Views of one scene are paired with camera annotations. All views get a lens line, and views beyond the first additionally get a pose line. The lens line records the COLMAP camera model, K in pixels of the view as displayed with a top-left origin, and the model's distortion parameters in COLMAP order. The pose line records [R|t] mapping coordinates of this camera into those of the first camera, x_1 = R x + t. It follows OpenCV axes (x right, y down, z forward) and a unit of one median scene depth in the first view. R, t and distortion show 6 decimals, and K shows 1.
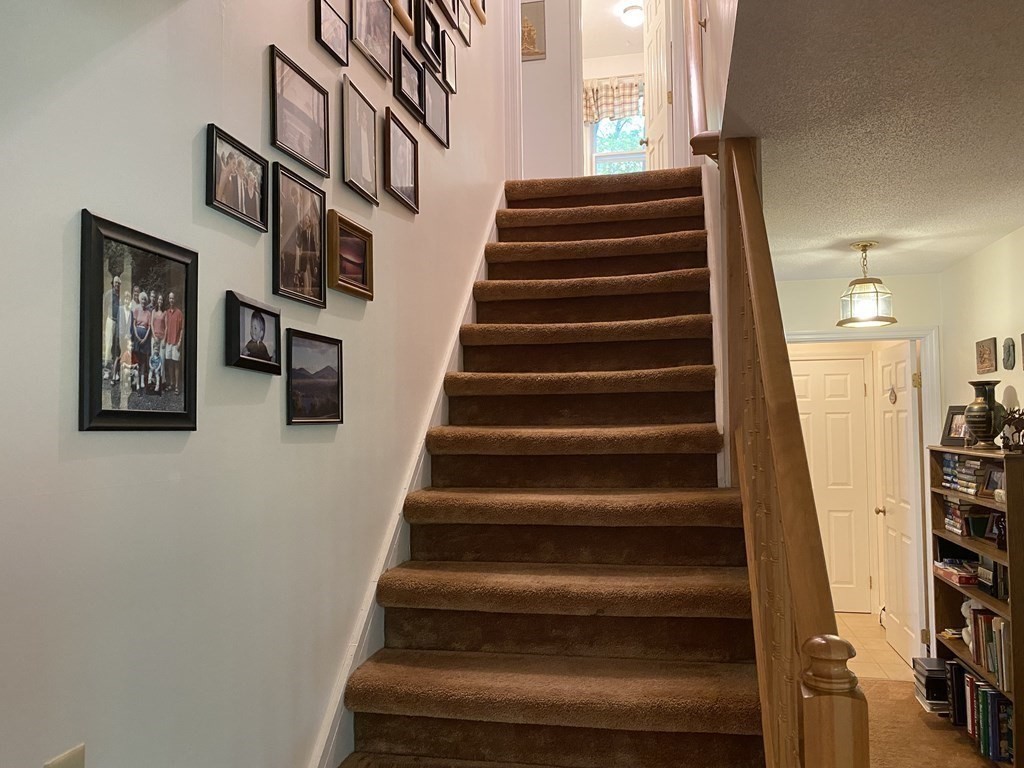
lens RADIAL K [[789.6, 0, 512.0], [0, 789.6, 384.0], [0, 0, 1]] dist [0.002602, 0.006325]
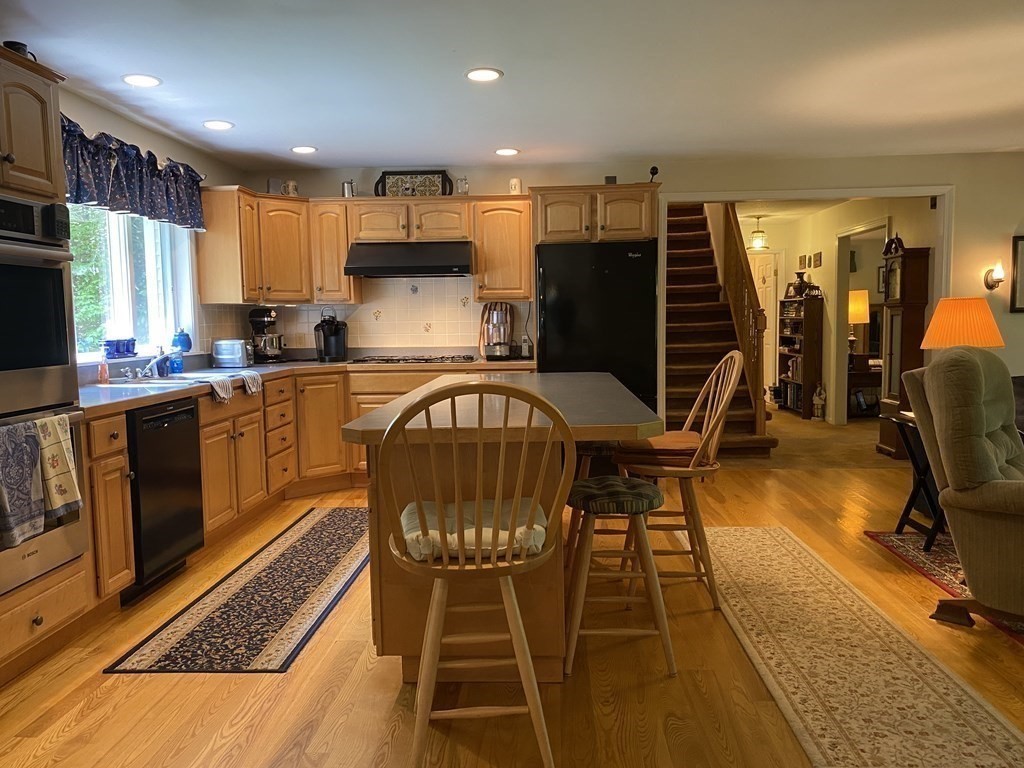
lens RADIAL K [[786.0, 0, 512.0], [0, 786.0, 384.0], [0, 0, 1]] dist [0.016402, -0.000216]
pose [[0.987767, -0.017662, 0.154935, -0.710512], [-0.001456, 0.992477, 0.122423, 0.043139], [-0.155932, -0.121151, 0.980310, -1.366757]]
